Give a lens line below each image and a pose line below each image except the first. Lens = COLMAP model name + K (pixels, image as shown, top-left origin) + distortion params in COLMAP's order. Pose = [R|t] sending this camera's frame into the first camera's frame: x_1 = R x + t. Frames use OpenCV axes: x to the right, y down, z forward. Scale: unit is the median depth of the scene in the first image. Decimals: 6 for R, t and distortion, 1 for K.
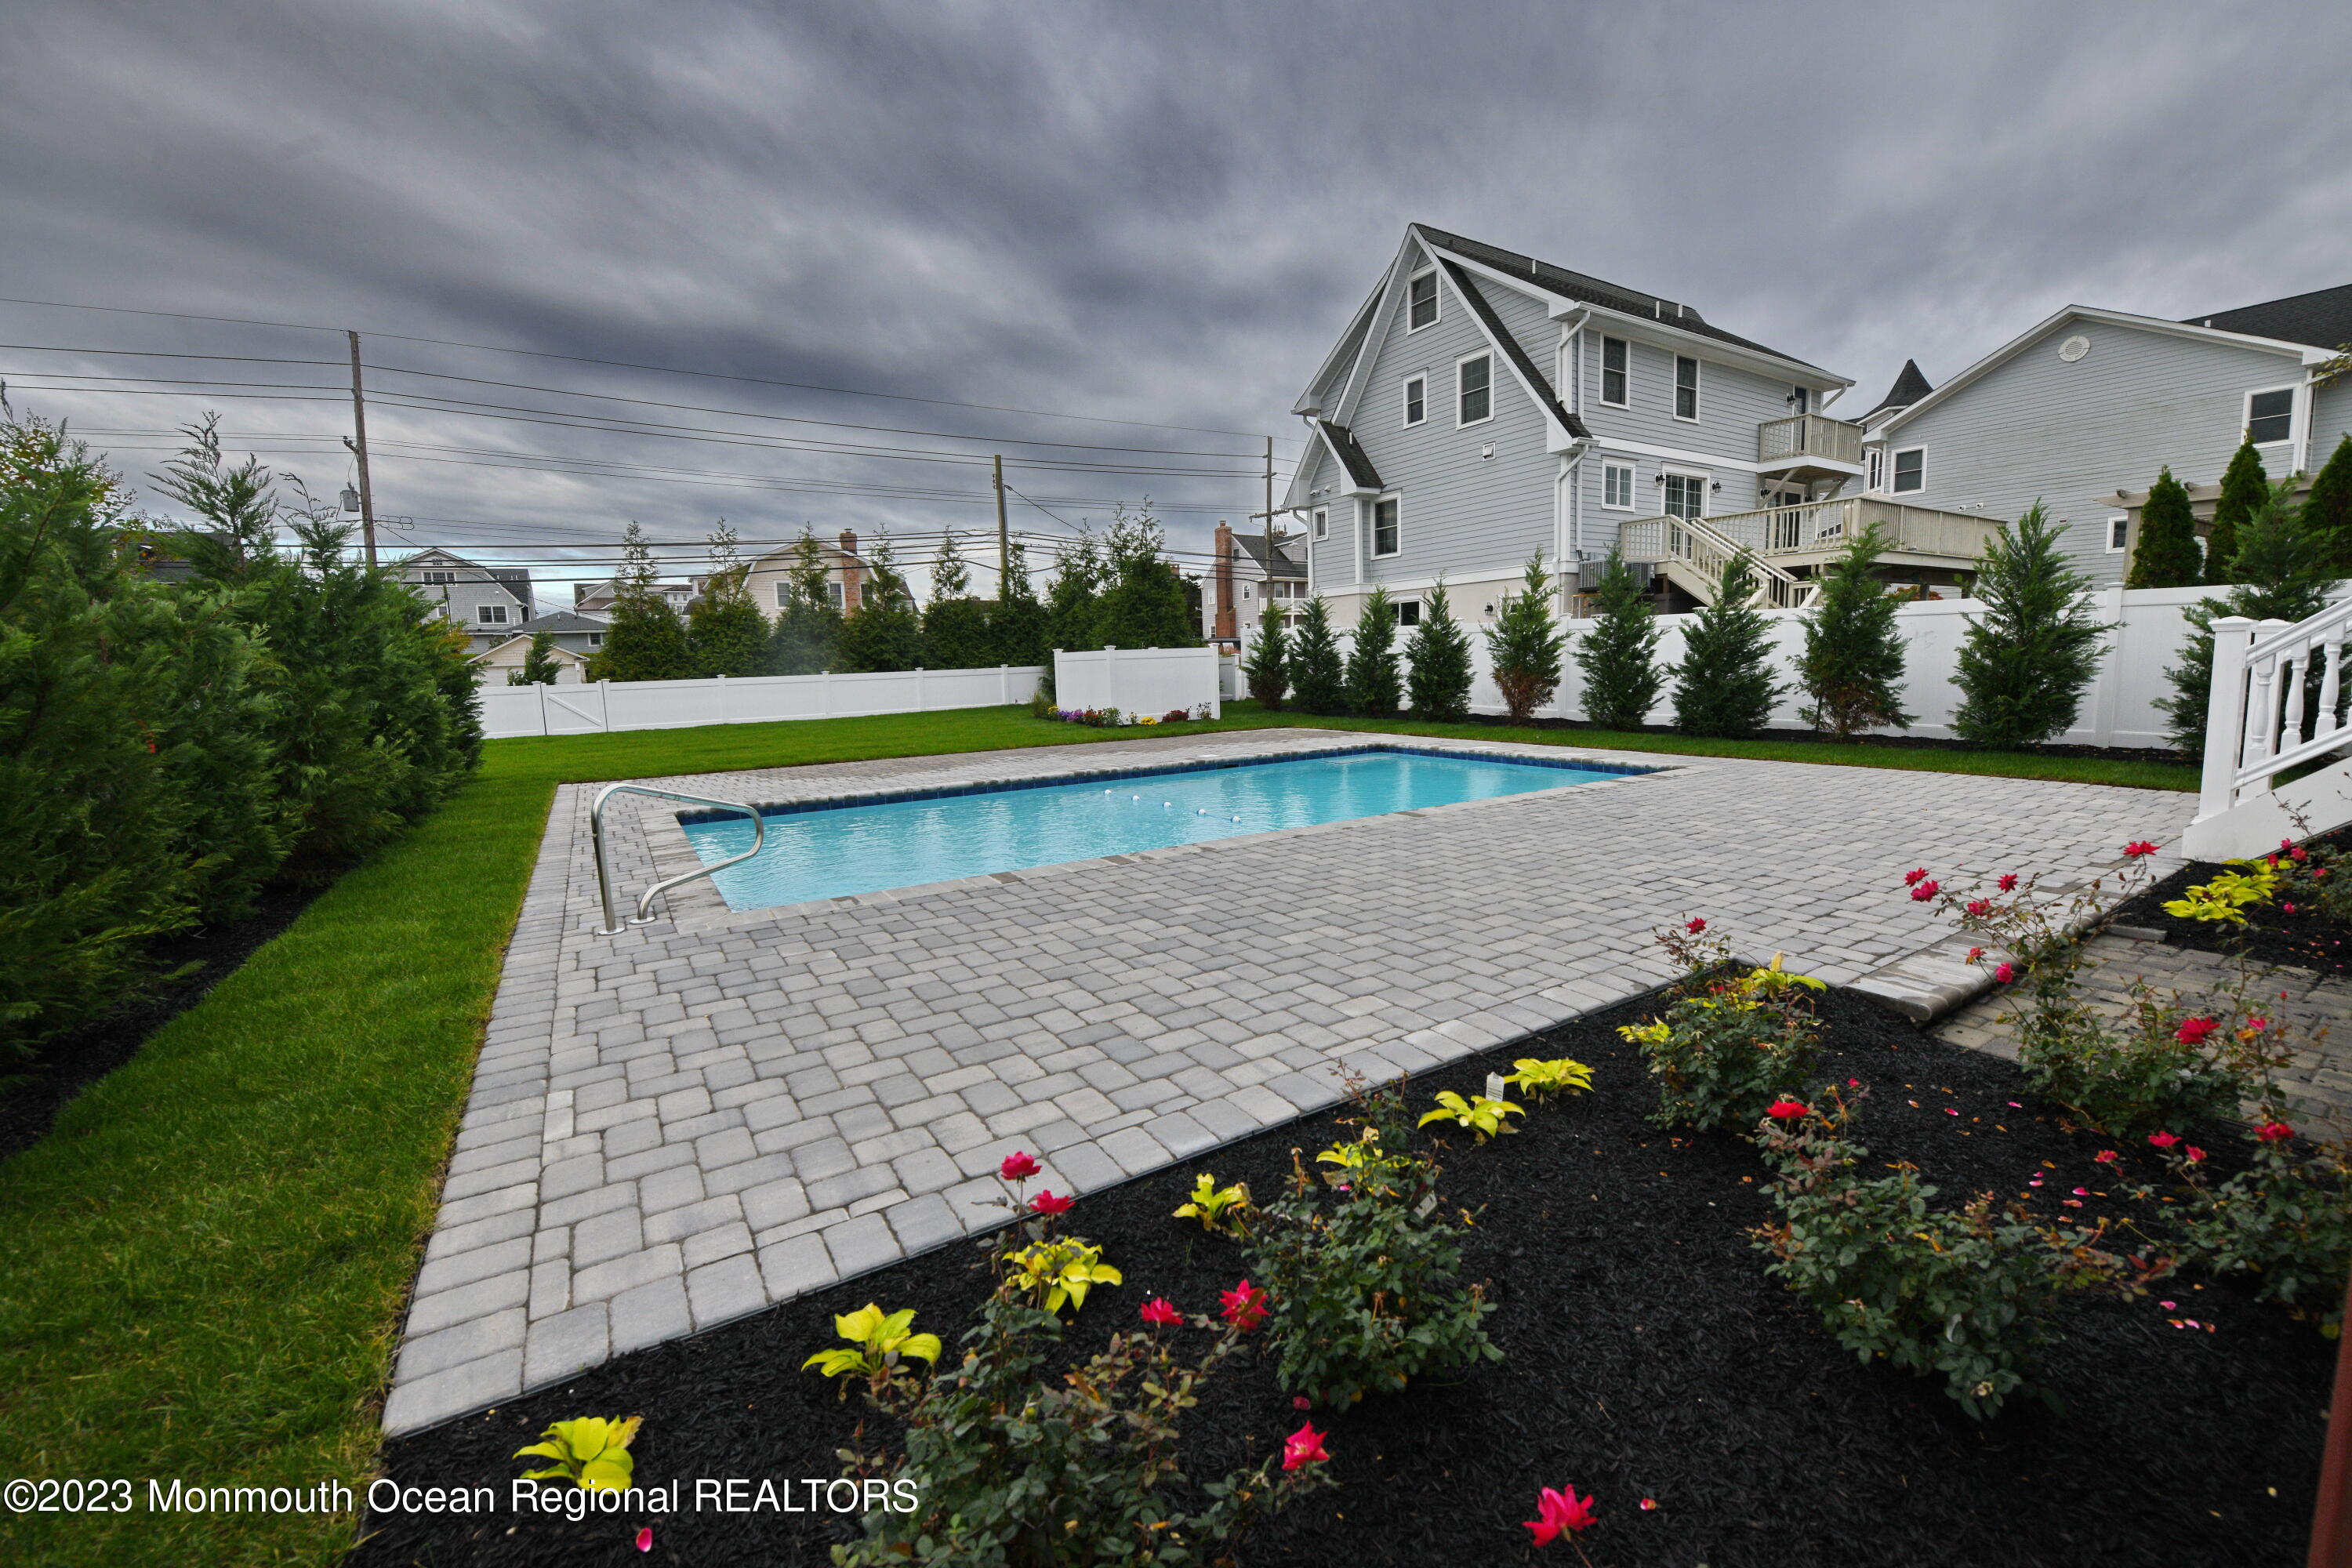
lens RADIAL K [[939.6, 0, 1179.9], [0, 939.6, 787.8], [0, 0, 1]] dist [-0.015623, -0.002903]
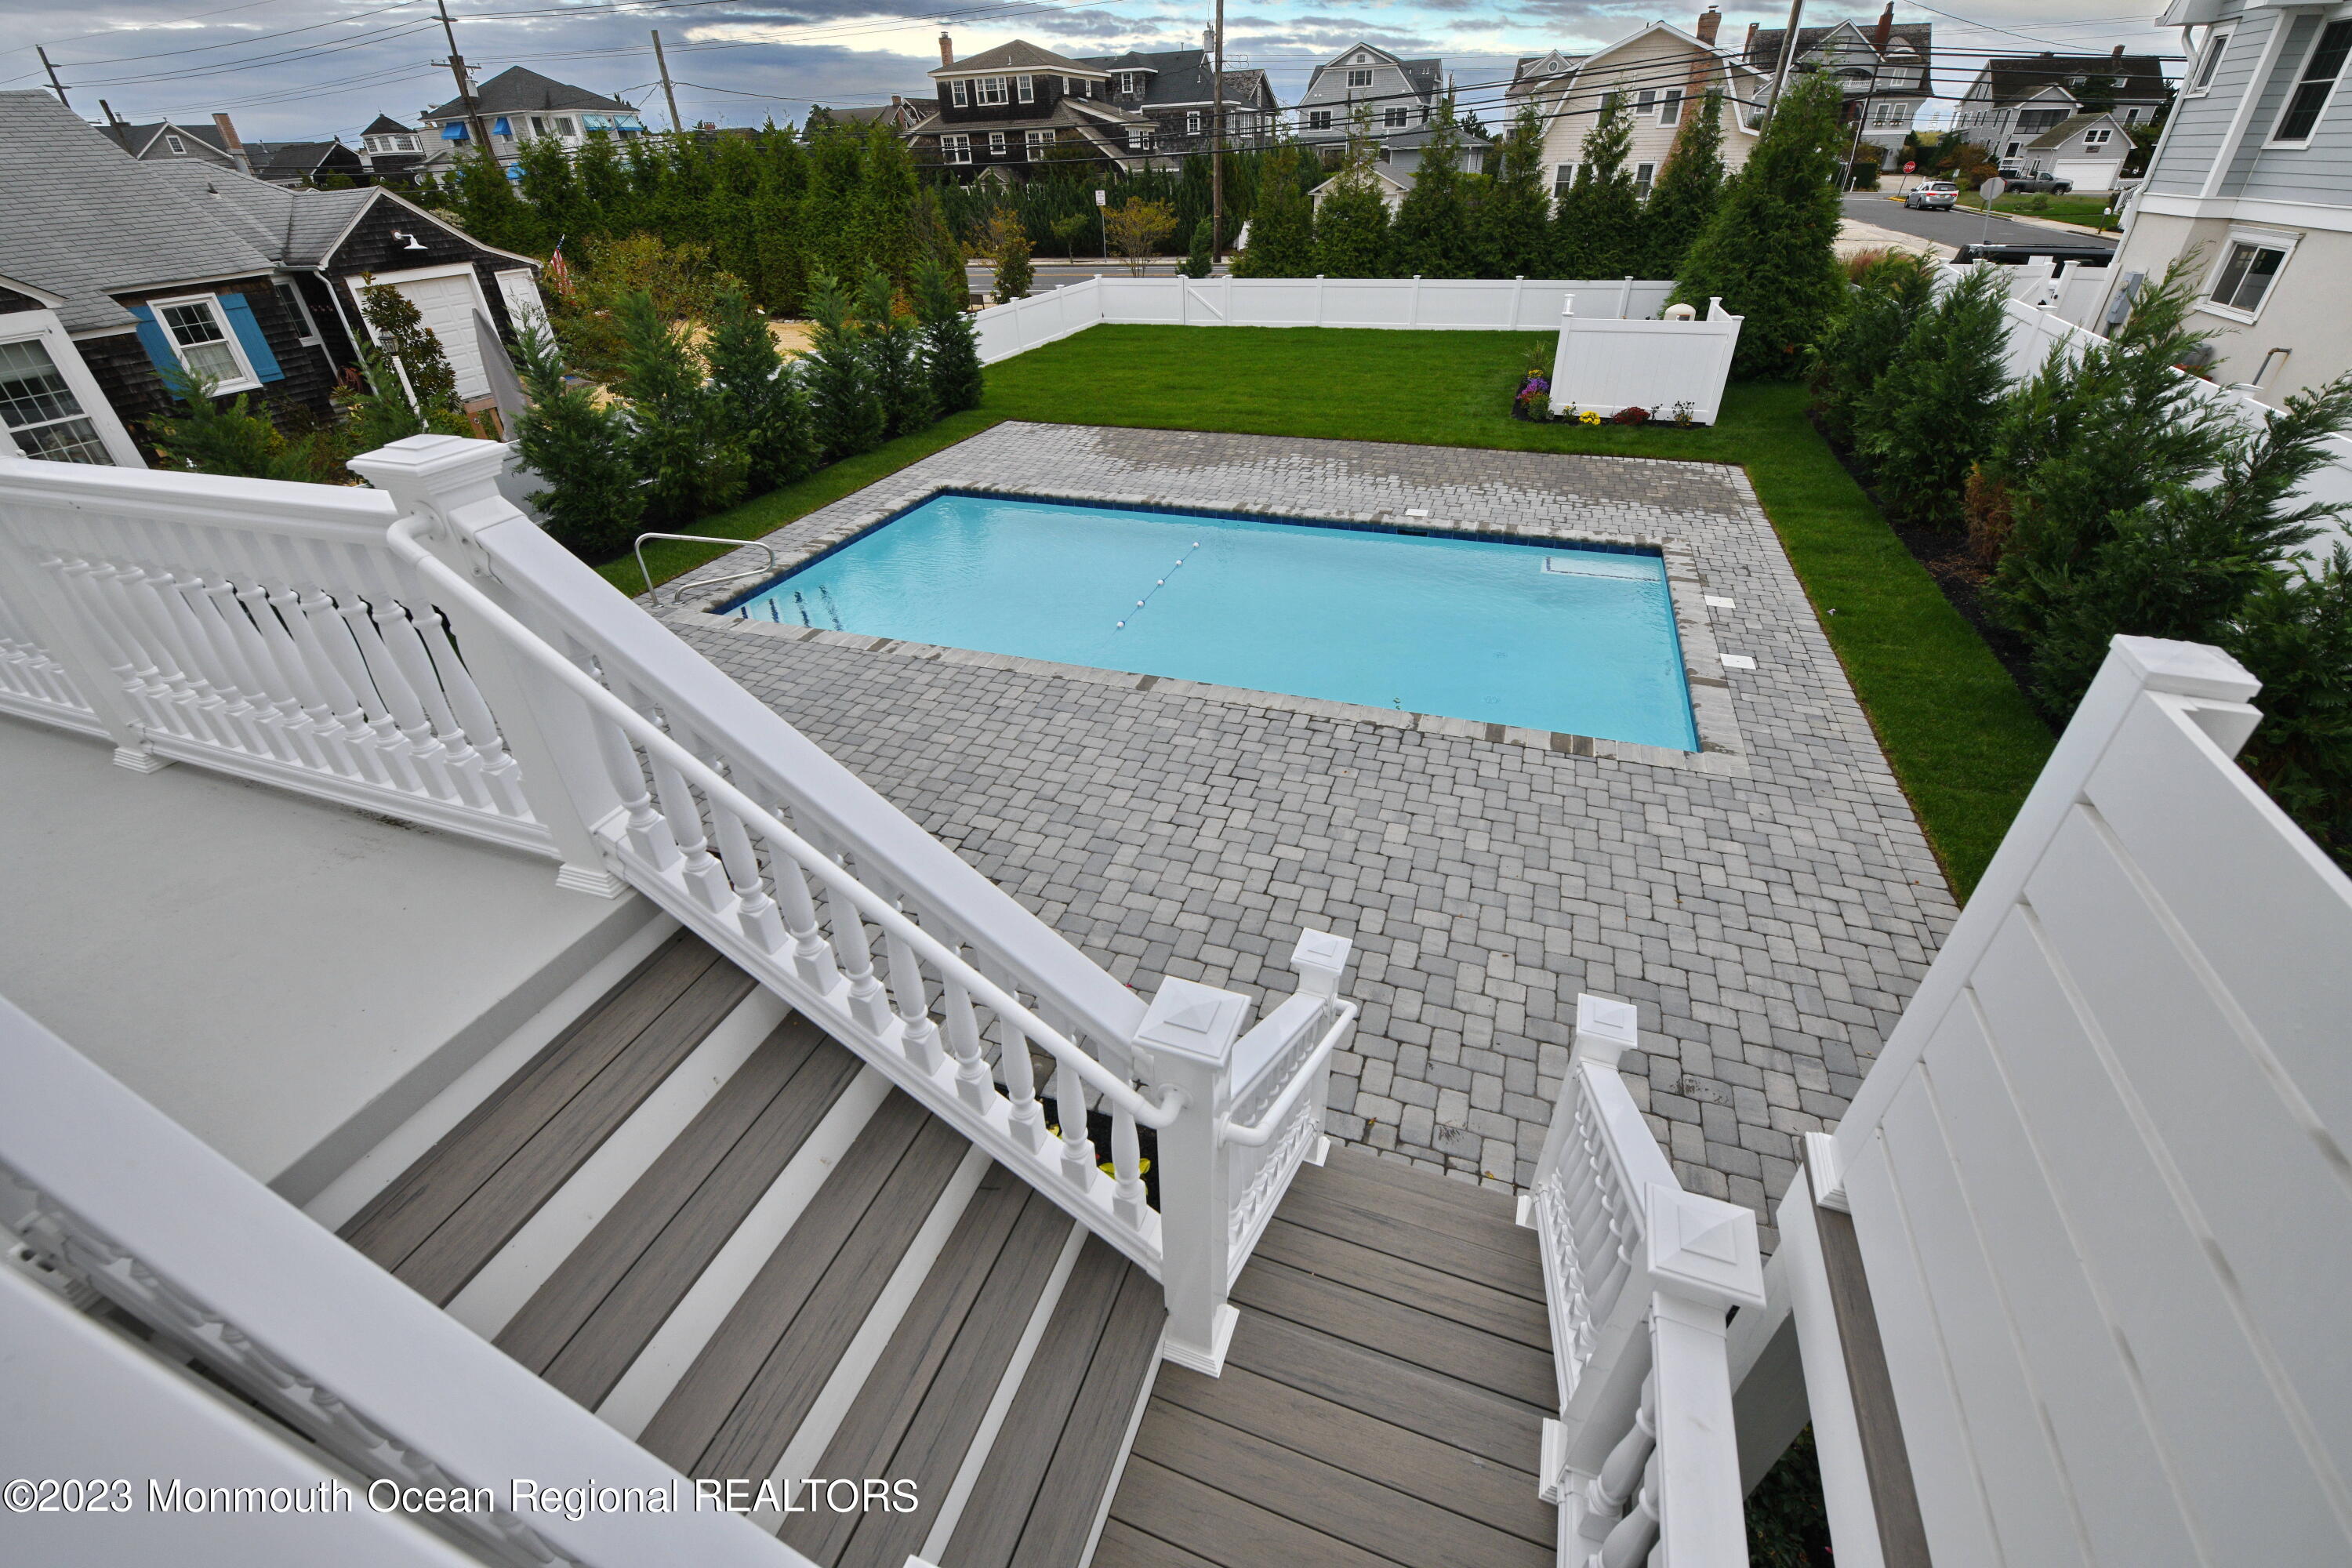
lens RADIAL K [[939.6, 0, 1174.8], [0, 939.6, 787.9], [0, 0, 1]] dist [-0.015623, -0.002903]
pose [[0.613875, 0.447385, -0.650388, 0.431240], [-0.094095, 0.859493, 0.502412, -0.172622], [0.783775, -0.247220, 0.569718, 0.172979]]
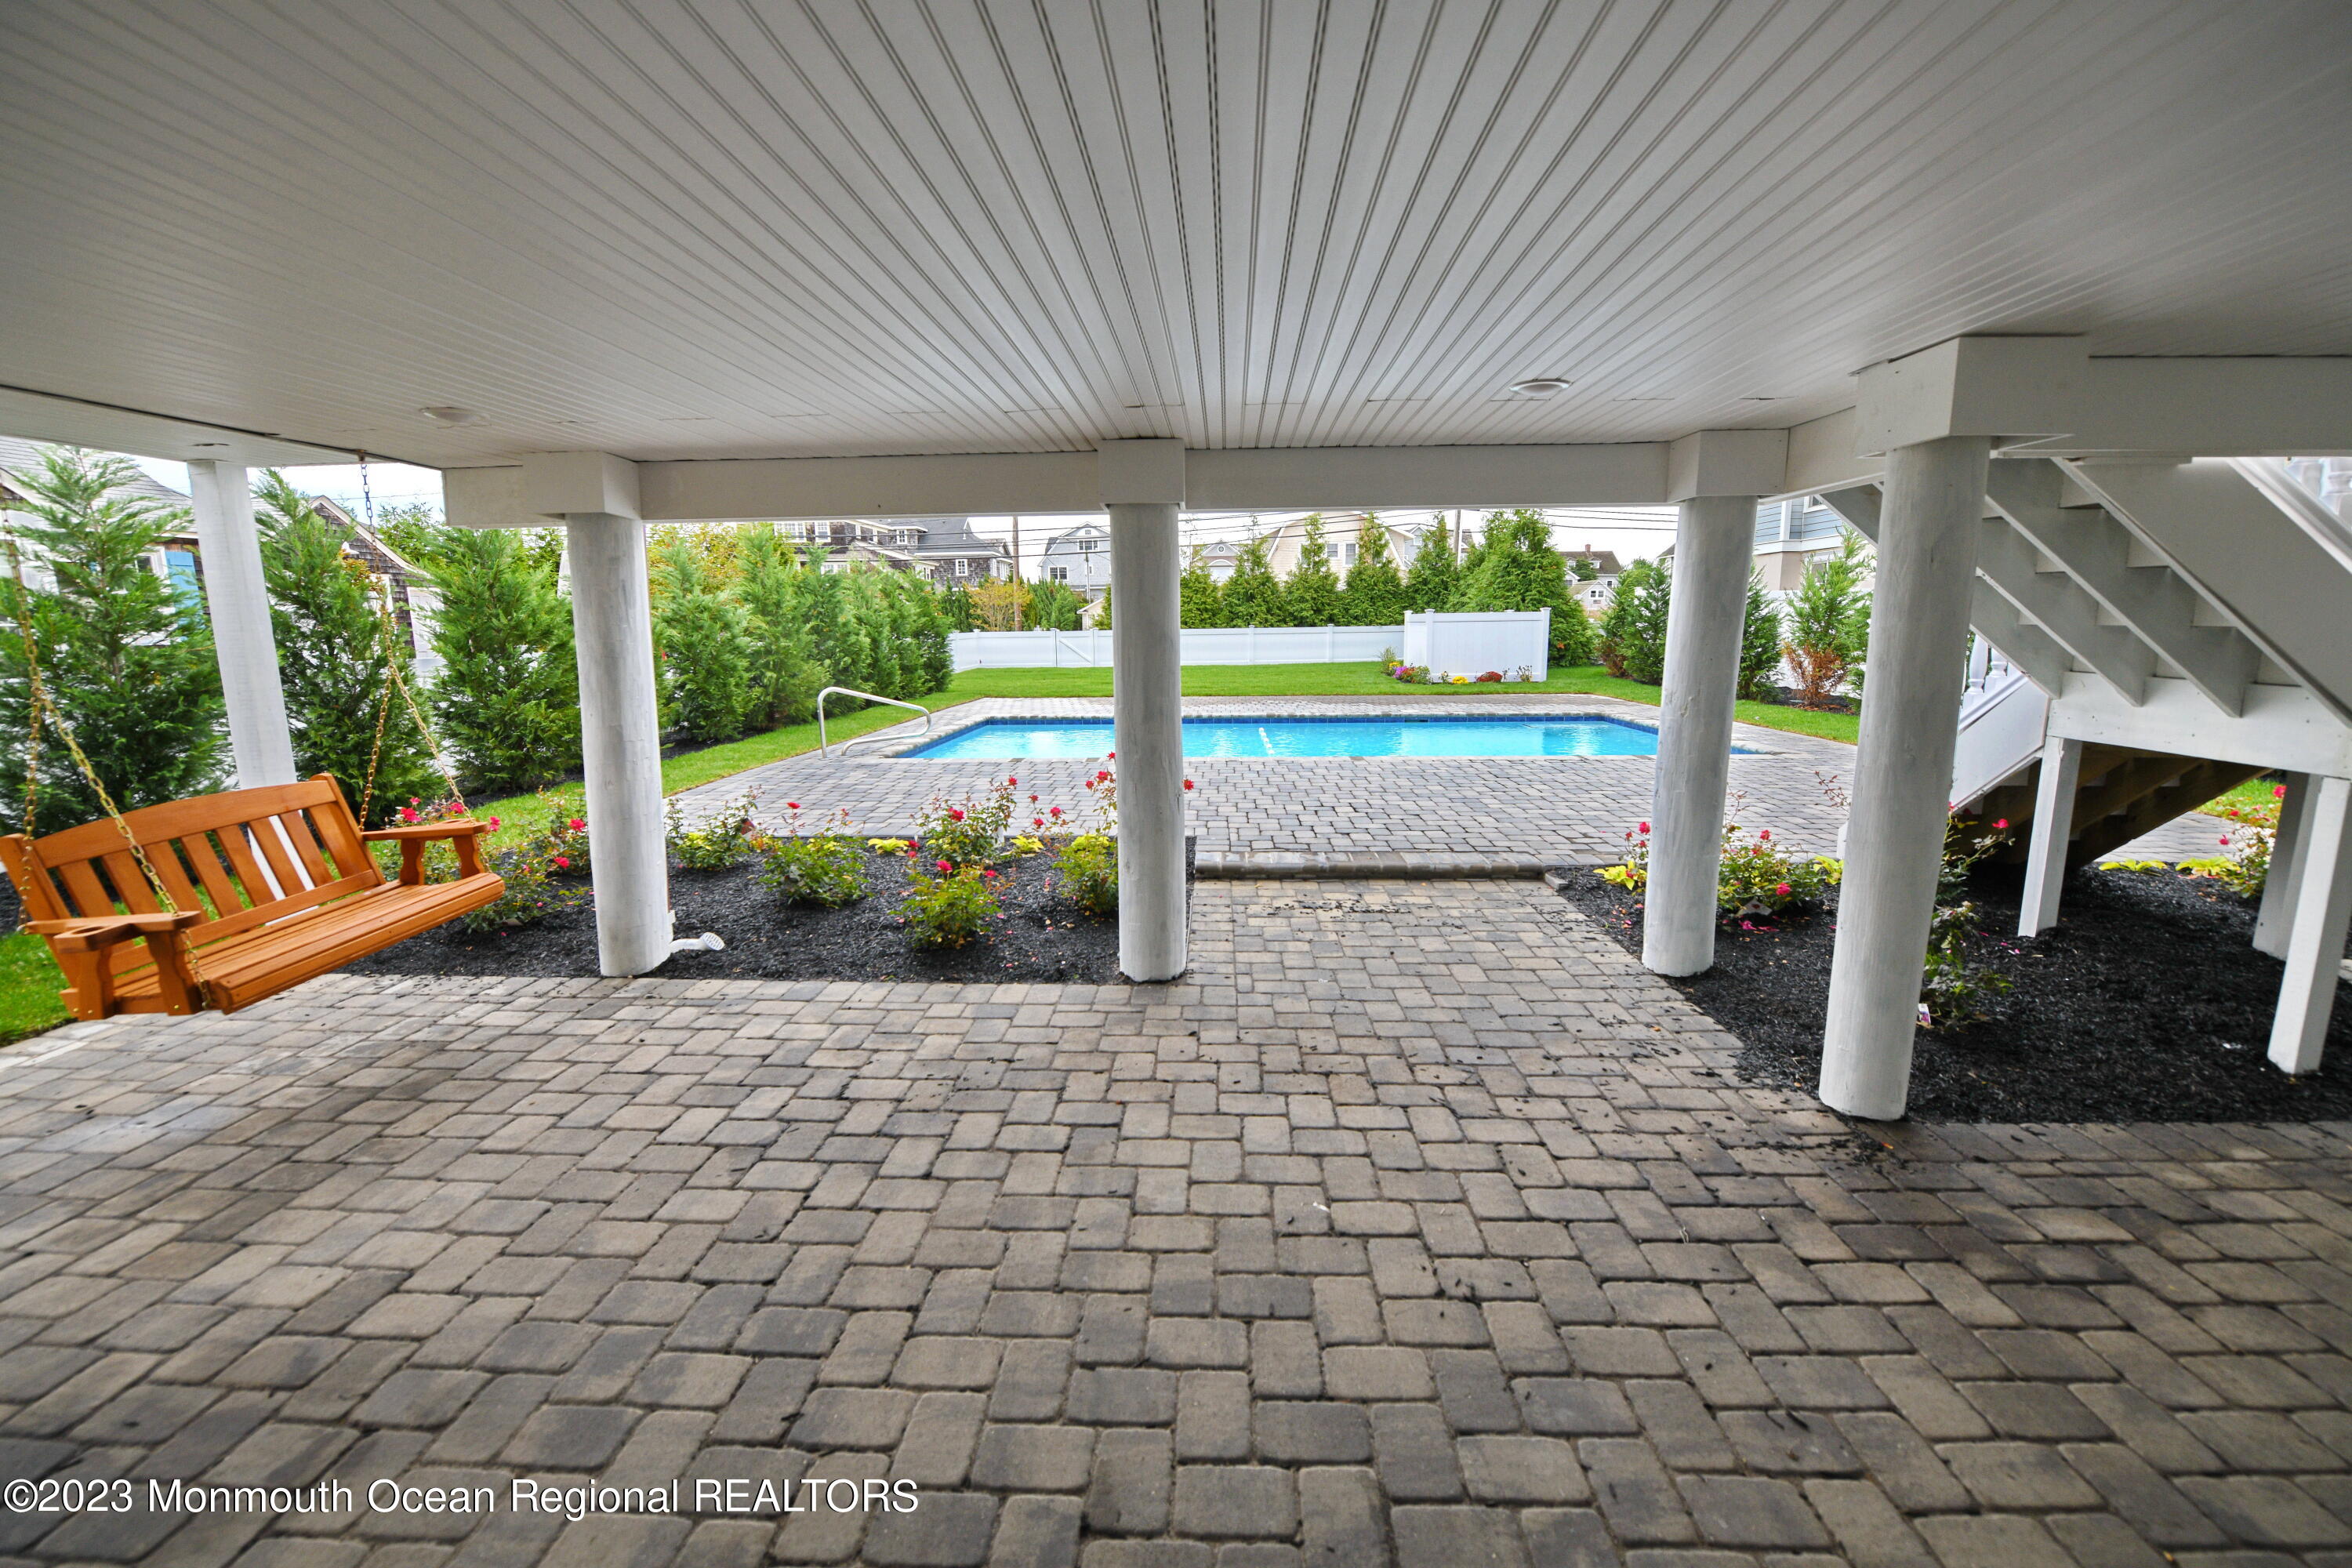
lens RADIAL K [[939.6, 0, 1178.2], [0, 939.6, 781.3], [0, 0, 1]] dist [-0.015623, -0.002903]
pose [[0.819669, 0.114518, -0.561274, 0.326171], [-0.089565, 0.993384, 0.071884, -0.004337], [0.565793, -0.008651, 0.824502, -0.070206]]
